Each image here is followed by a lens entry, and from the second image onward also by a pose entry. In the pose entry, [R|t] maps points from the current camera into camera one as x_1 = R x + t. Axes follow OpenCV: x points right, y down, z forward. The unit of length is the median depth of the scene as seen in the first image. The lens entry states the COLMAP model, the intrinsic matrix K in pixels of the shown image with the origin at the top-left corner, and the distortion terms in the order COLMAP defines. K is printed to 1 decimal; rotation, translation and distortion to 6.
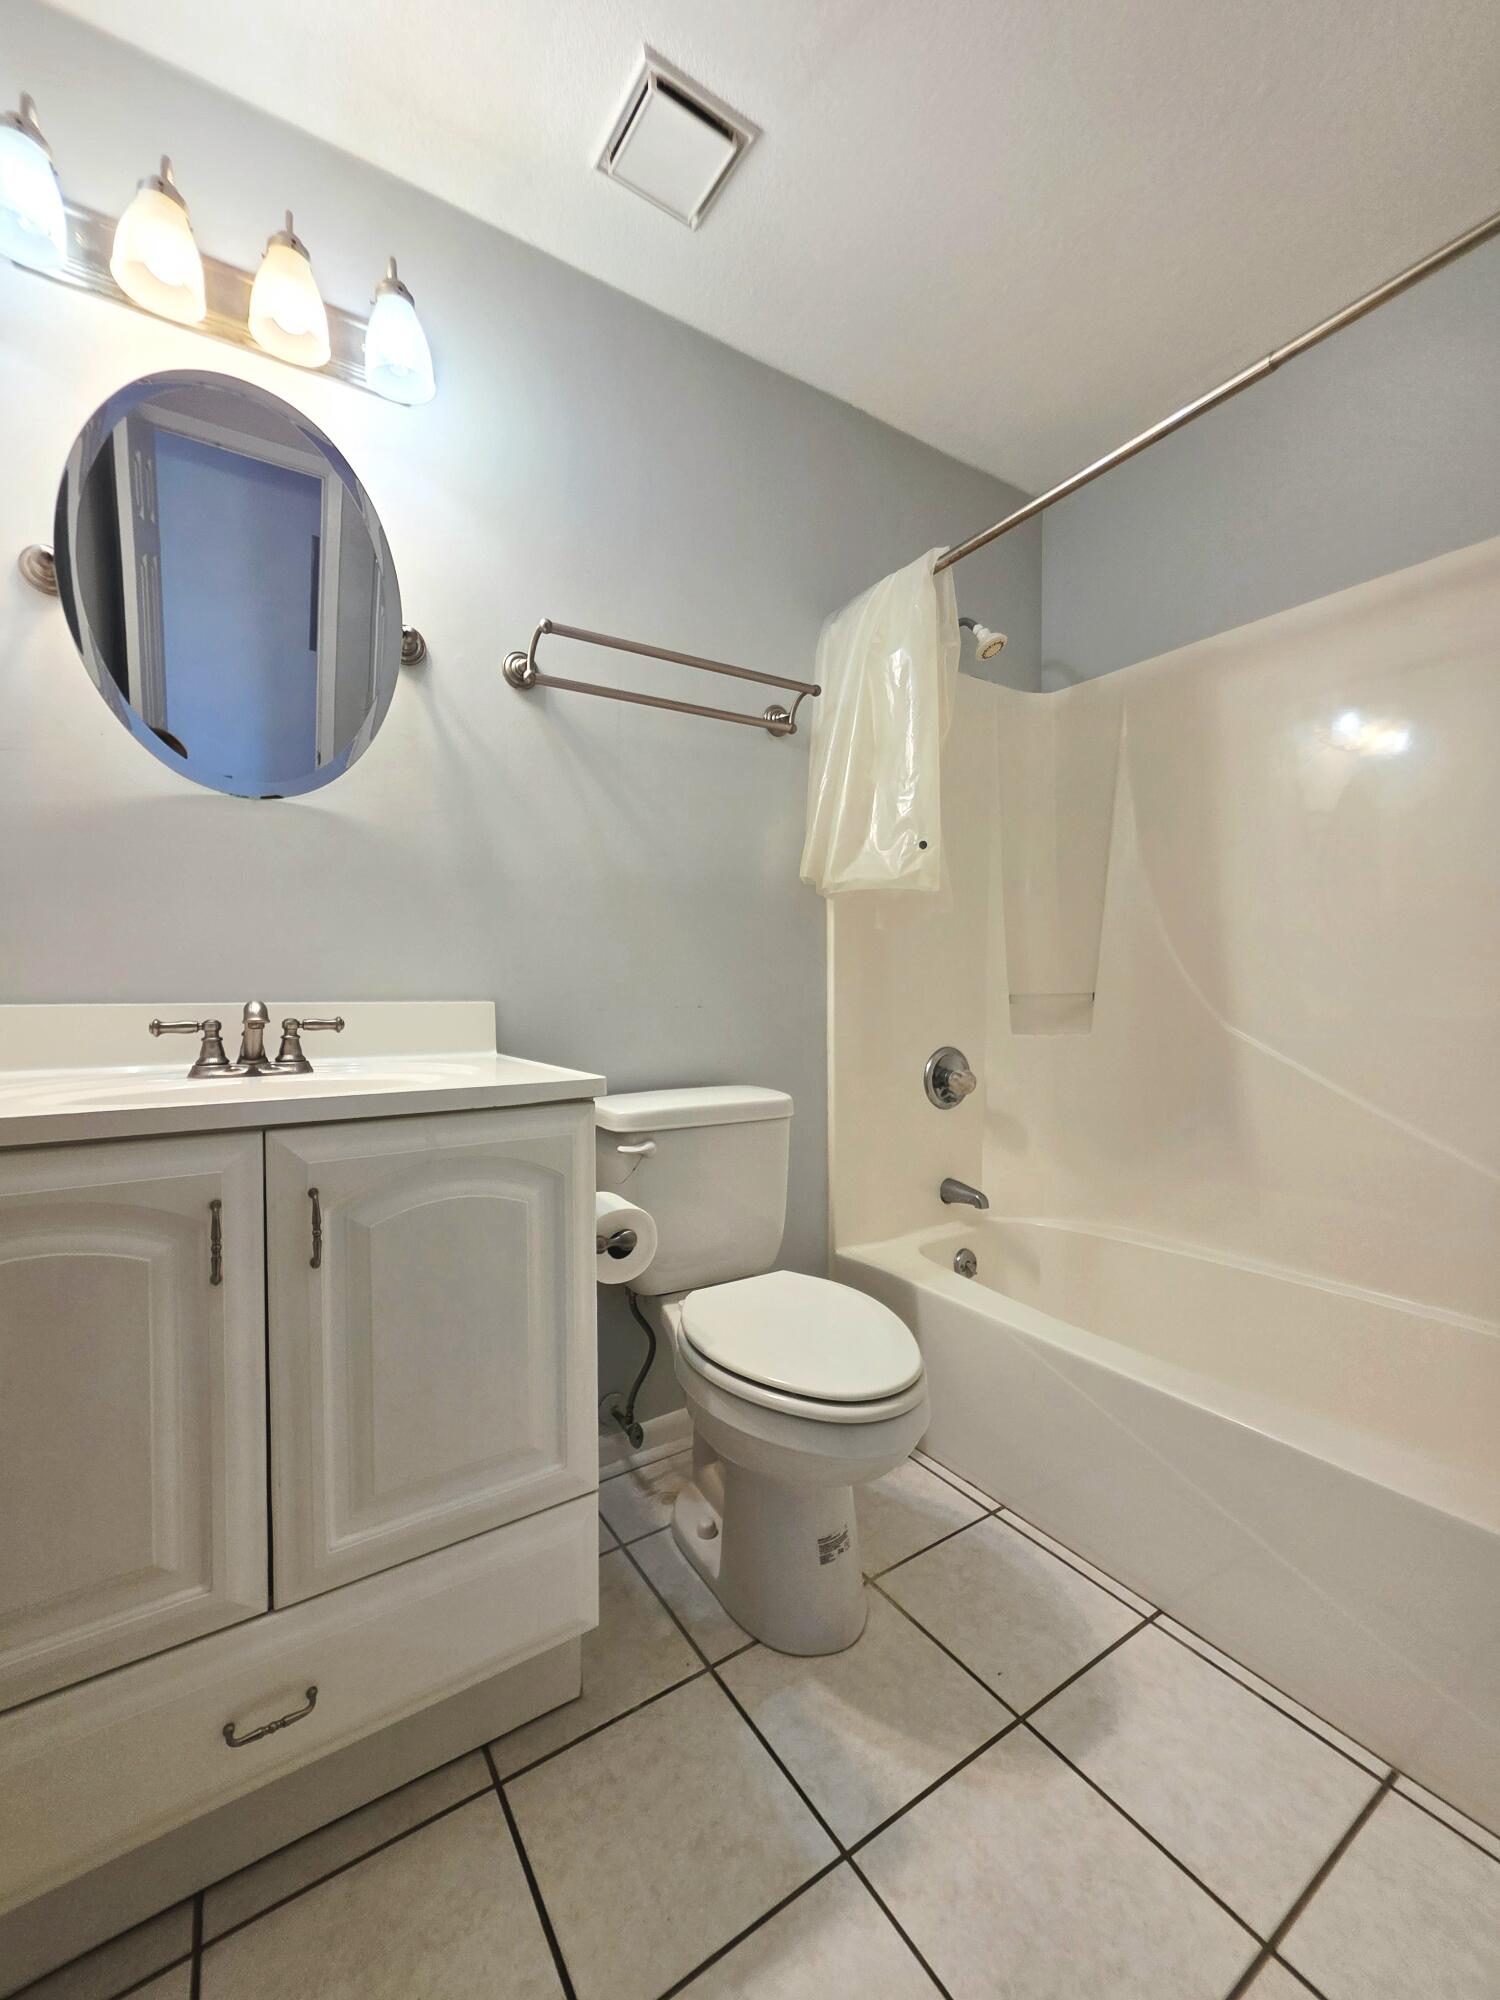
lens RADIAL K [[847.5, 0, 760.7], [0, 847.5, 1006.5], [0, 0, 1]] dist [0.000651, 0.000437]
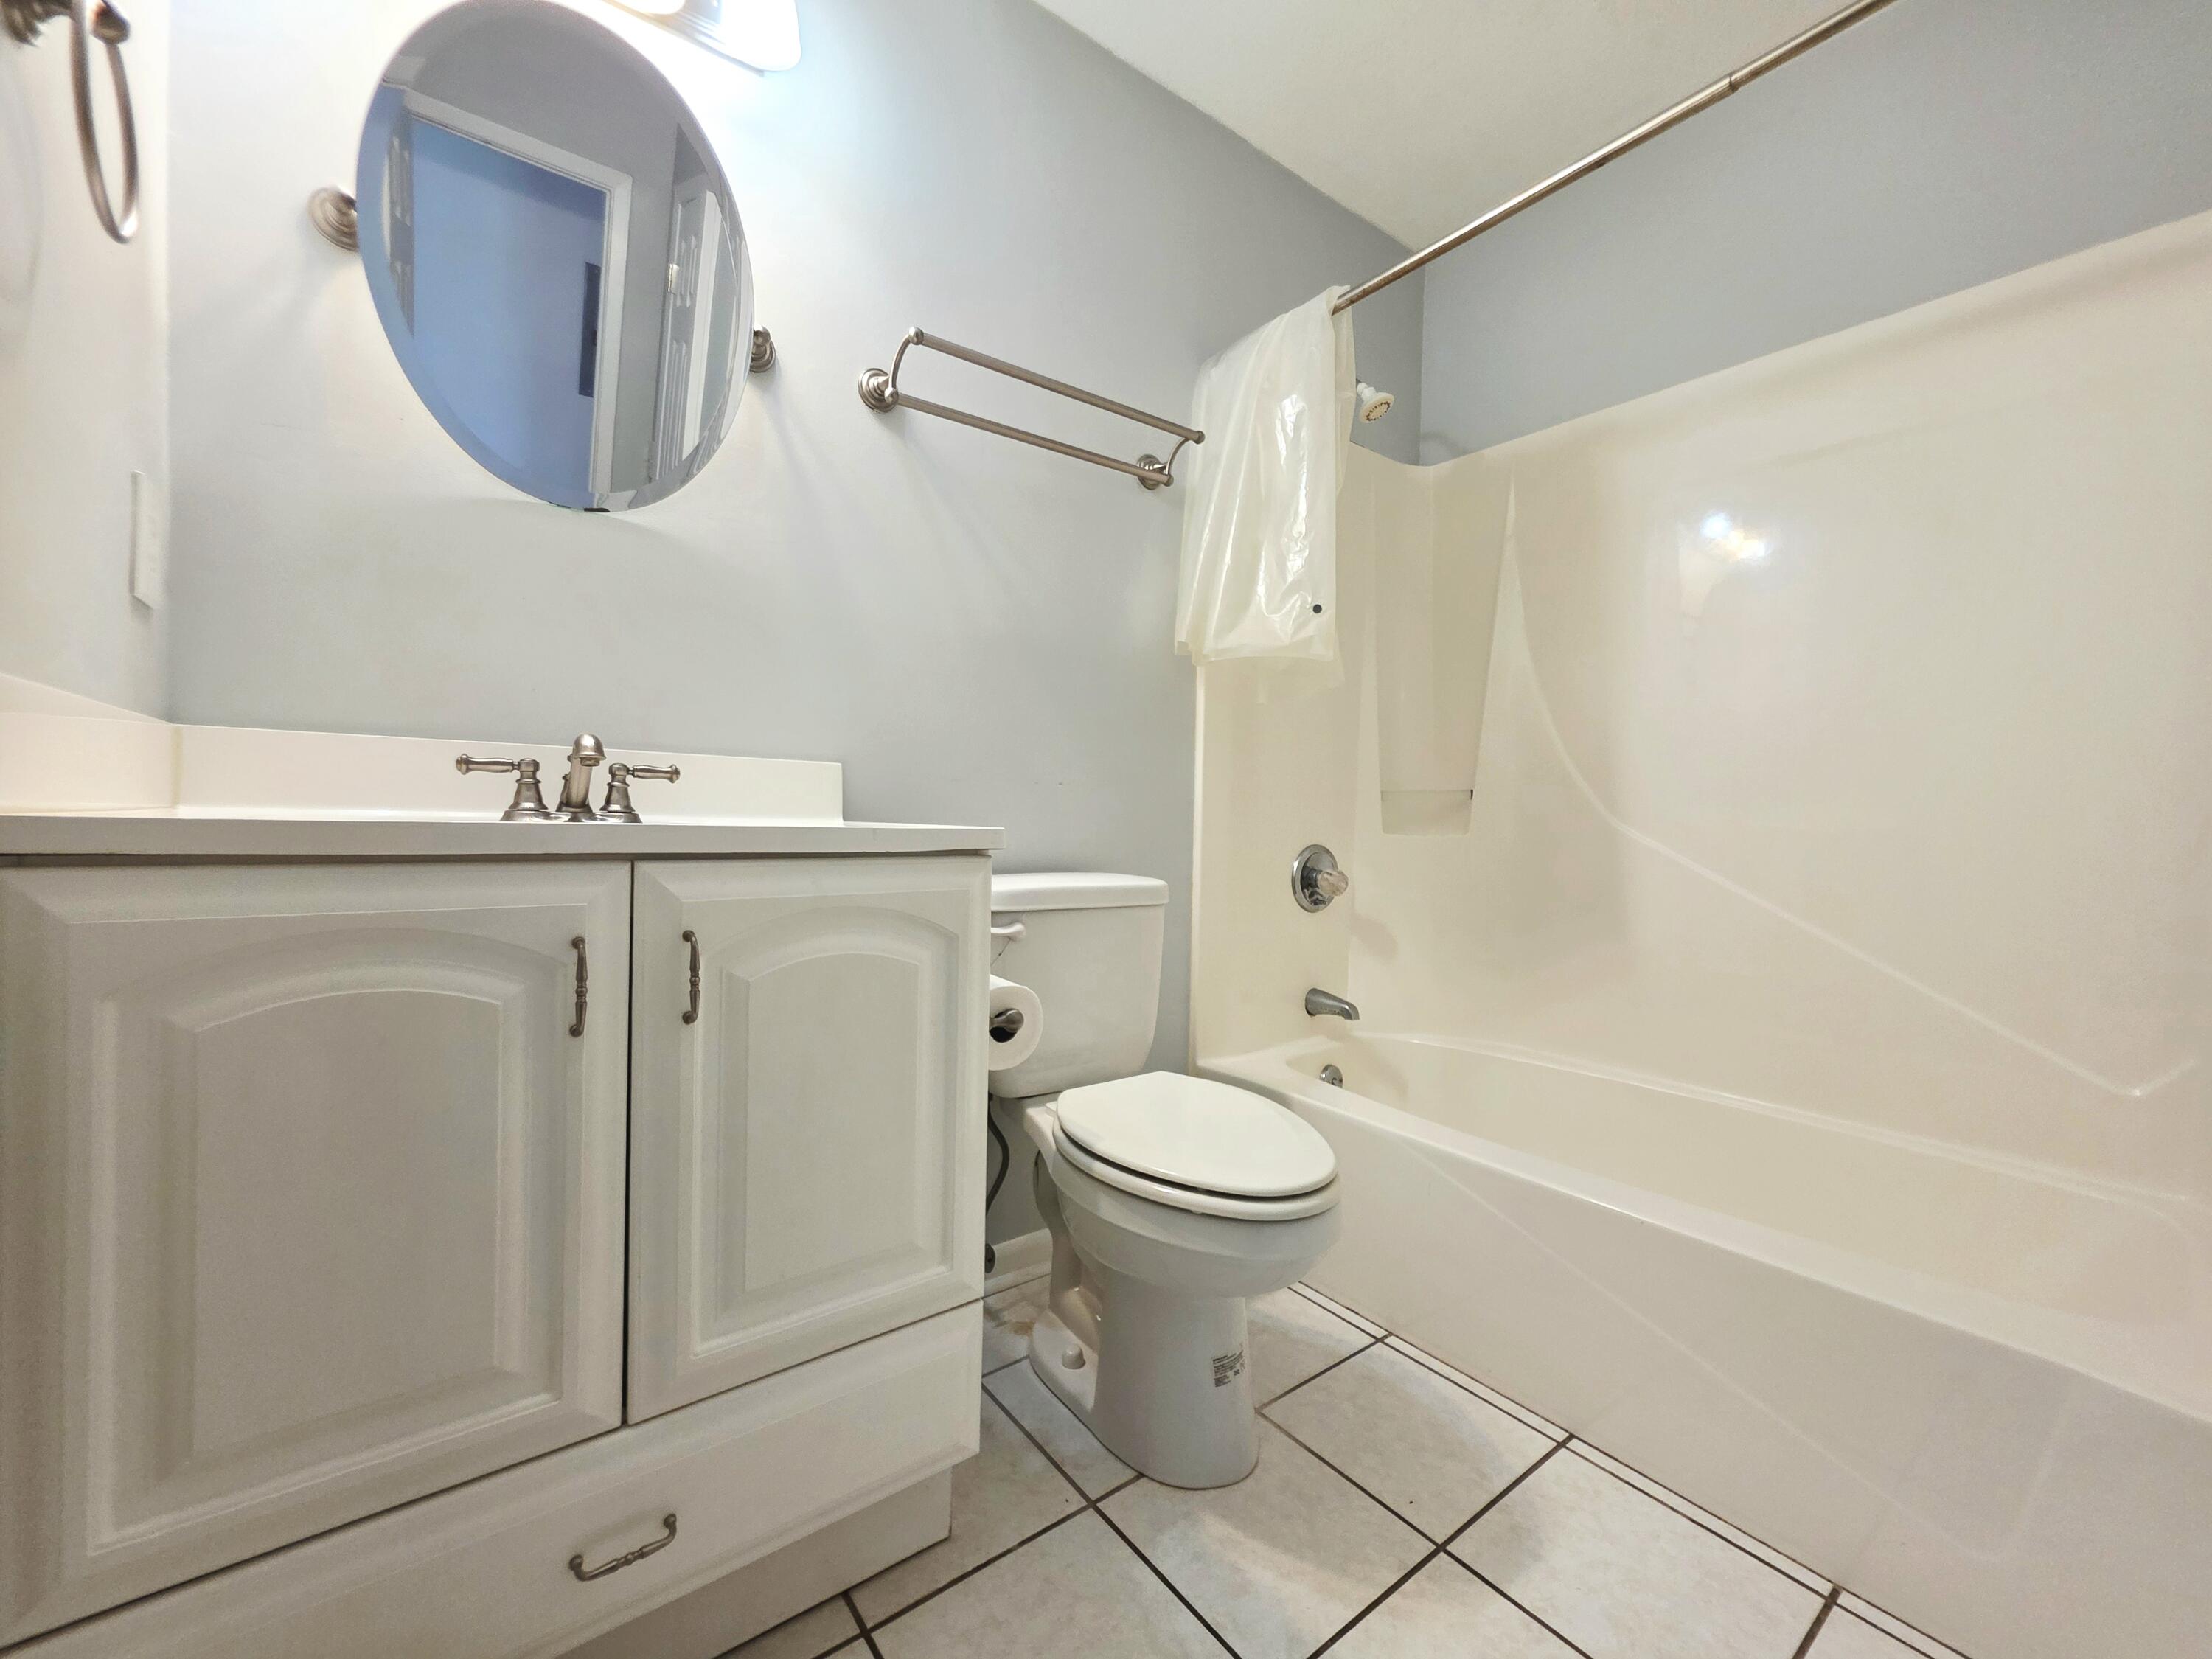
lens RADIAL K [[928.9, 0, 1109.3], [0, 928.9, 834.3], [0, 0, 1]] dist [-0.000823, 0.000379]
pose [[0.997563, 0.024202, 0.065446, -0.116145], [-0.024096, 0.999707, -0.002407, 0.076057], [-0.065485, 0.000824, 0.997853, 0.025302]]
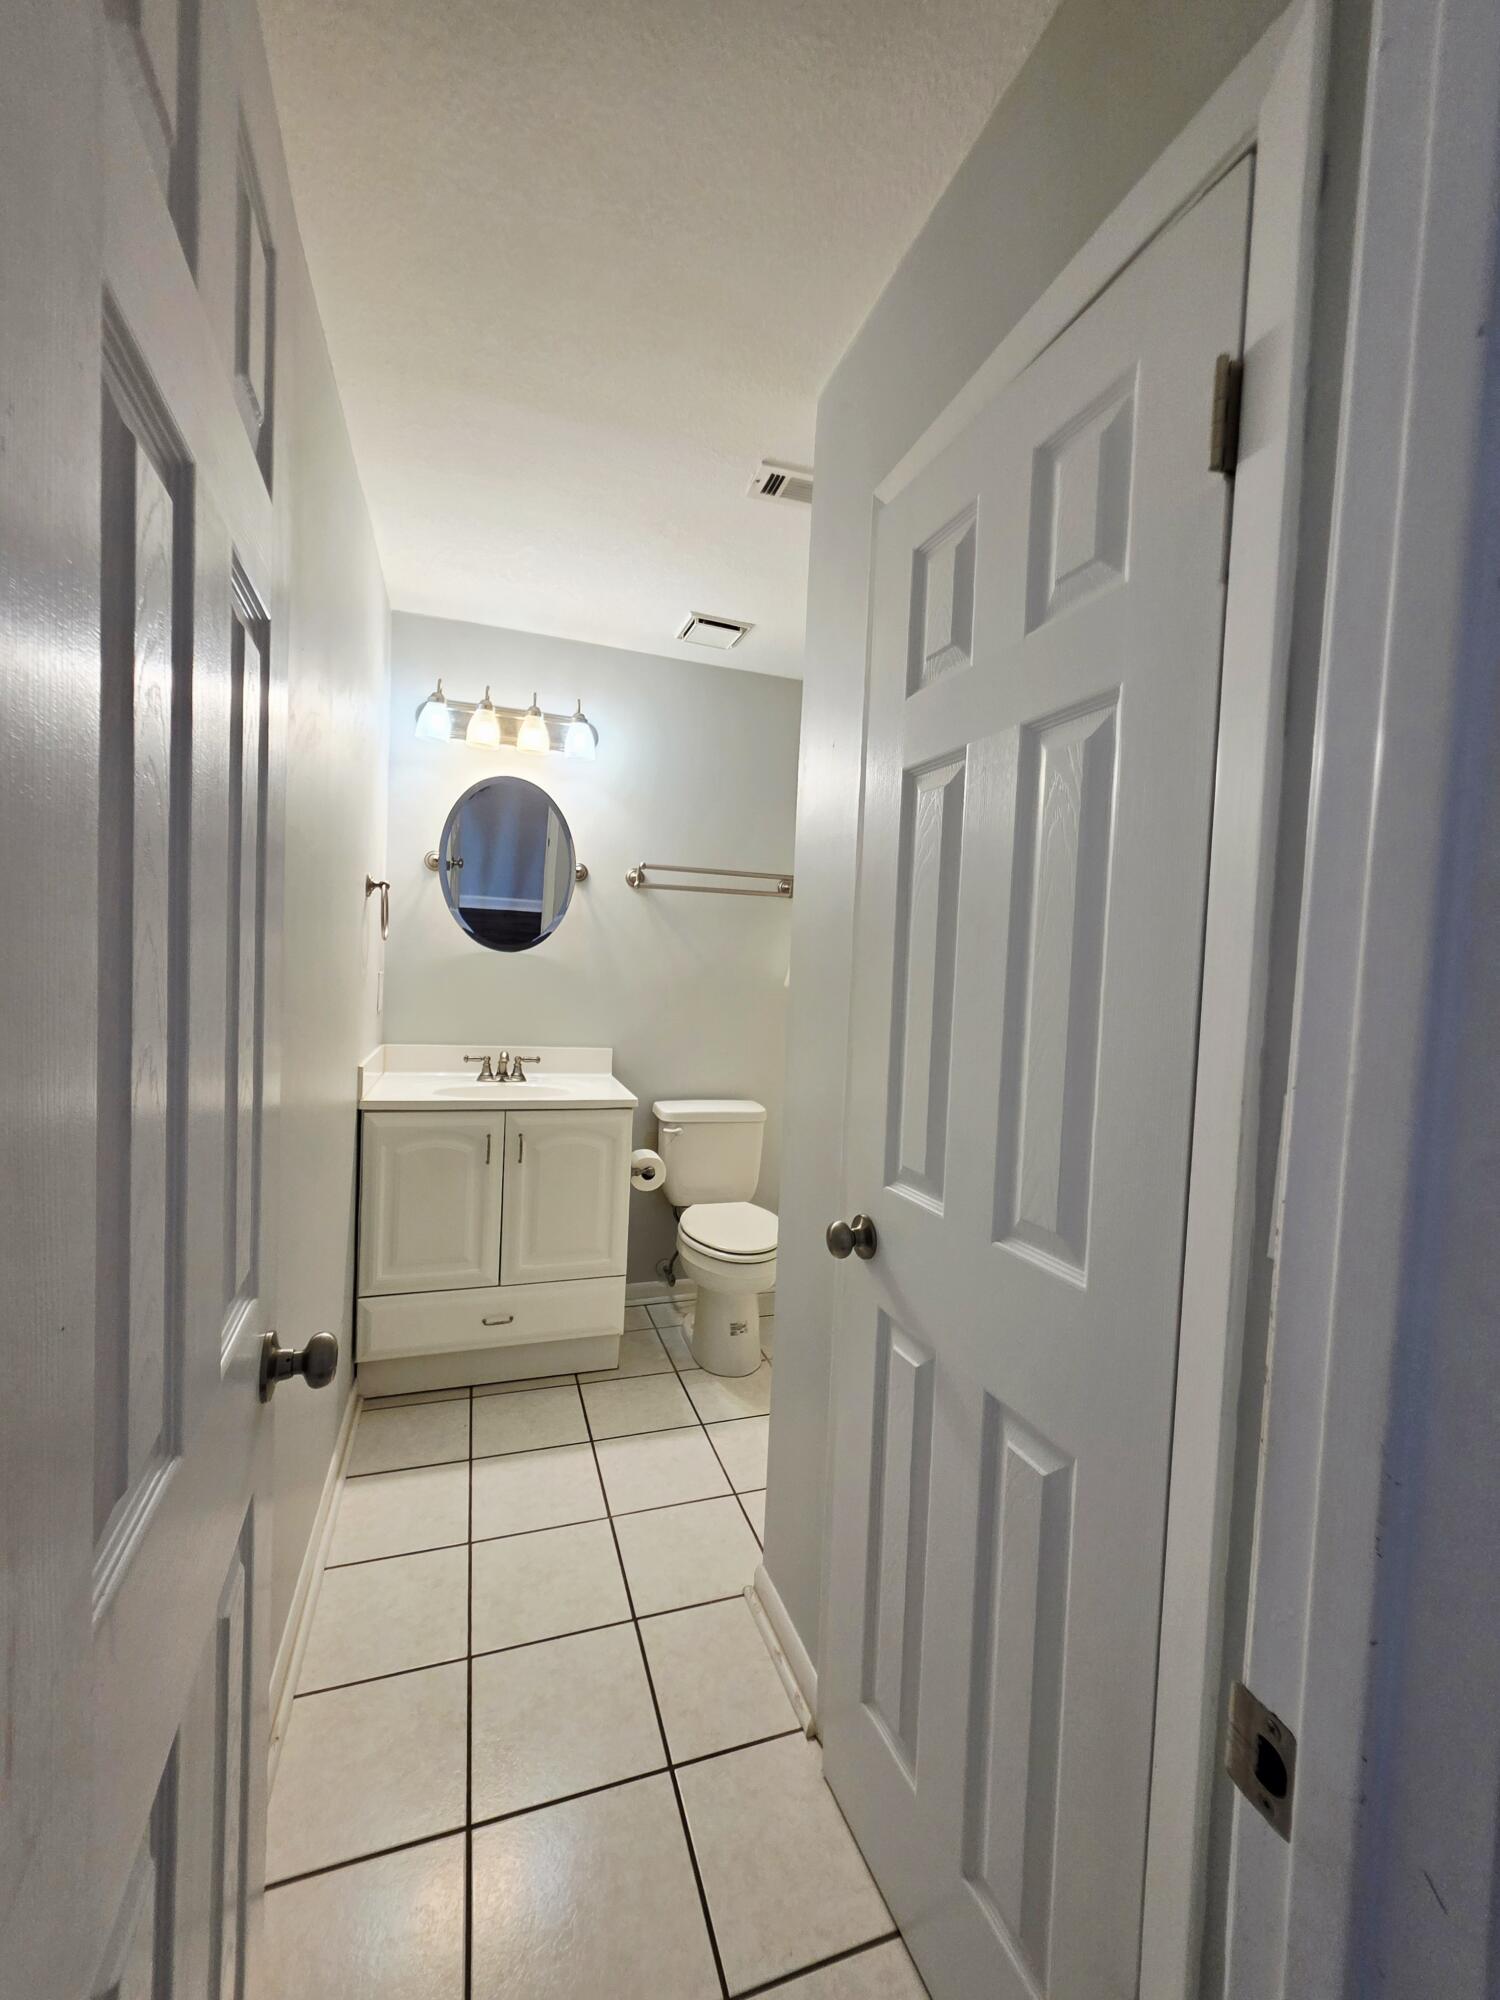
lens RADIAL K [[900.4, 0, 750.0], [0, 900.4, 1000.0], [0, 0, 1]] dist [0.000496, 0.000082]
pose [[0.962850, 0.063362, -0.262497, 0.632554], [-0.056706, 0.997850, 0.032863, -0.243077], [0.264015, -0.016757, 0.964373, -1.098866]]
